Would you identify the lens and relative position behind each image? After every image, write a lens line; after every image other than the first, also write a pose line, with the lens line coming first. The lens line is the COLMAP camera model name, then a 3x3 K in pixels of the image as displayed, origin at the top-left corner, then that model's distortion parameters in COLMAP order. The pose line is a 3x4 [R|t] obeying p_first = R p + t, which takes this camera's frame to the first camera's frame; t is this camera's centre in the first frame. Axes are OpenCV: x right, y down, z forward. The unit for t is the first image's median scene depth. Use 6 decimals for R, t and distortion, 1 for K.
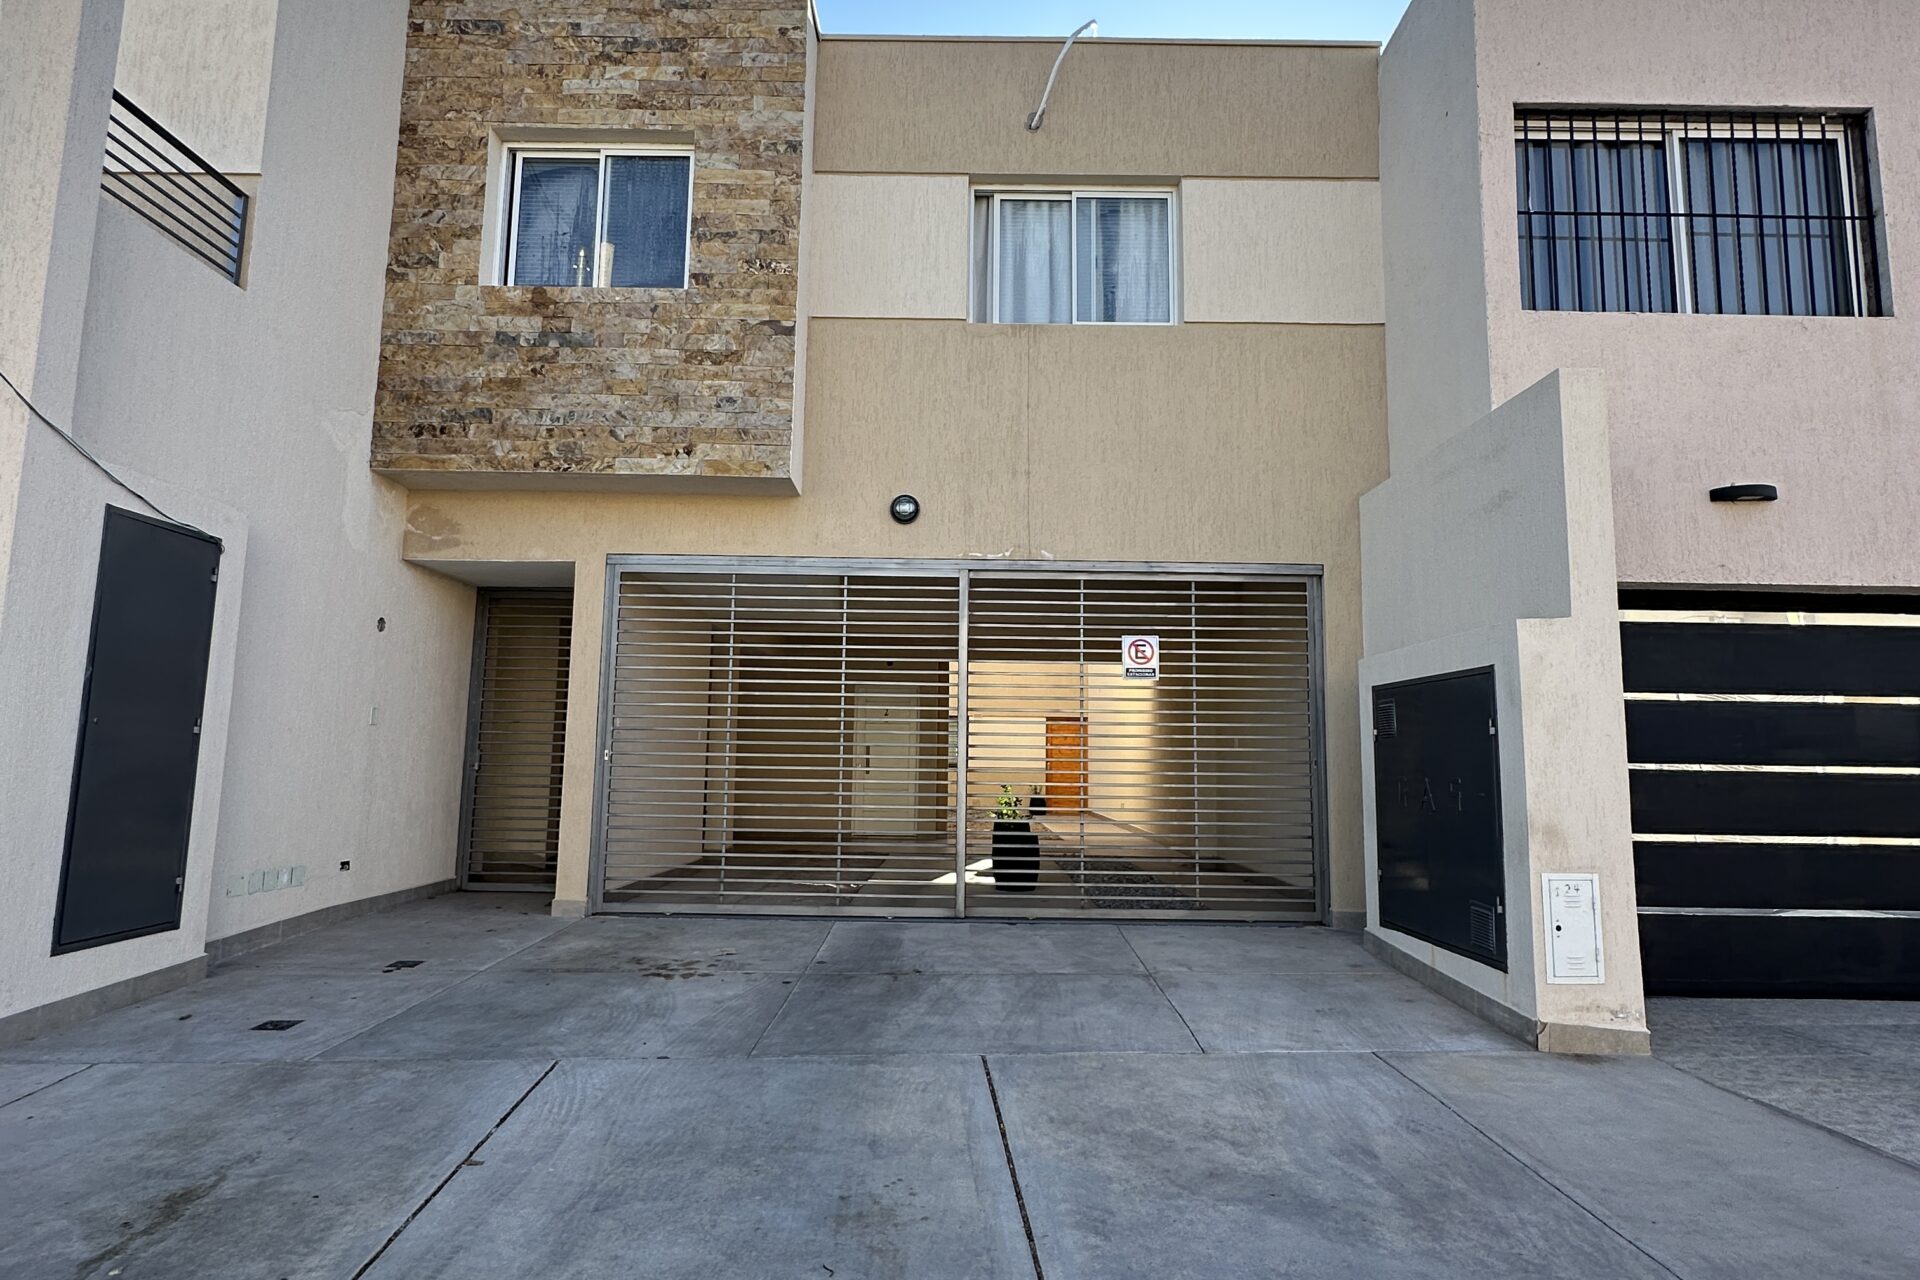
lens RADIAL K [[1019.2, 0, 961.3], [0, 1019.2, 634.0], [0, 0, 1]] dist [0.004499, 0.000290]
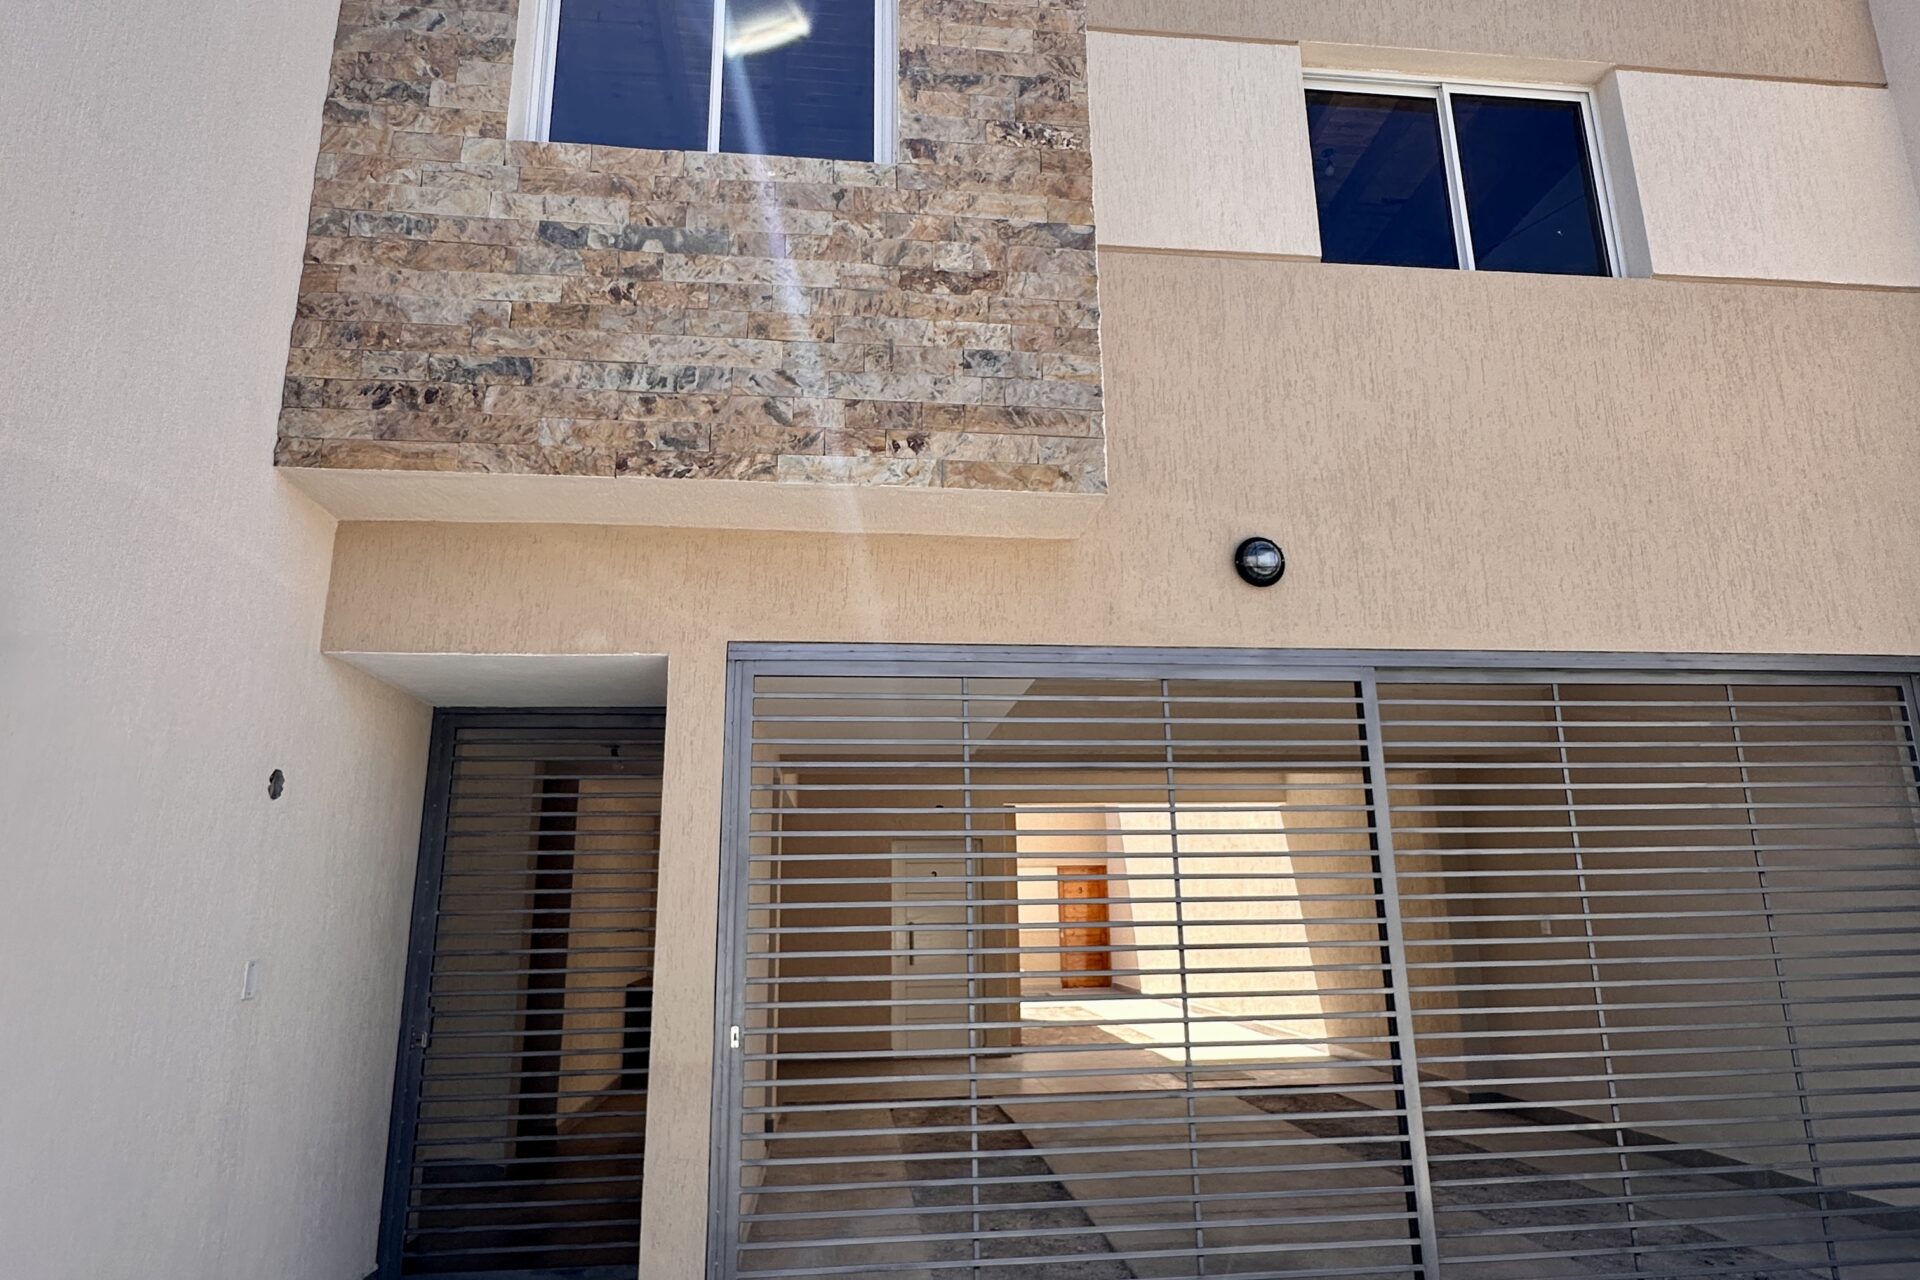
lens RADIAL K [[1068.8, 0, 956.2], [0, 1068.8, 638.8], [0, 0, 1]] dist [0.004185, 0.000778]
pose [[0.993489, -0.001816, 0.113916, -0.305334], [0.014847, 0.993411, -0.113642, -0.015245], [-0.112959, 0.114593, 0.986969, 0.453036]]
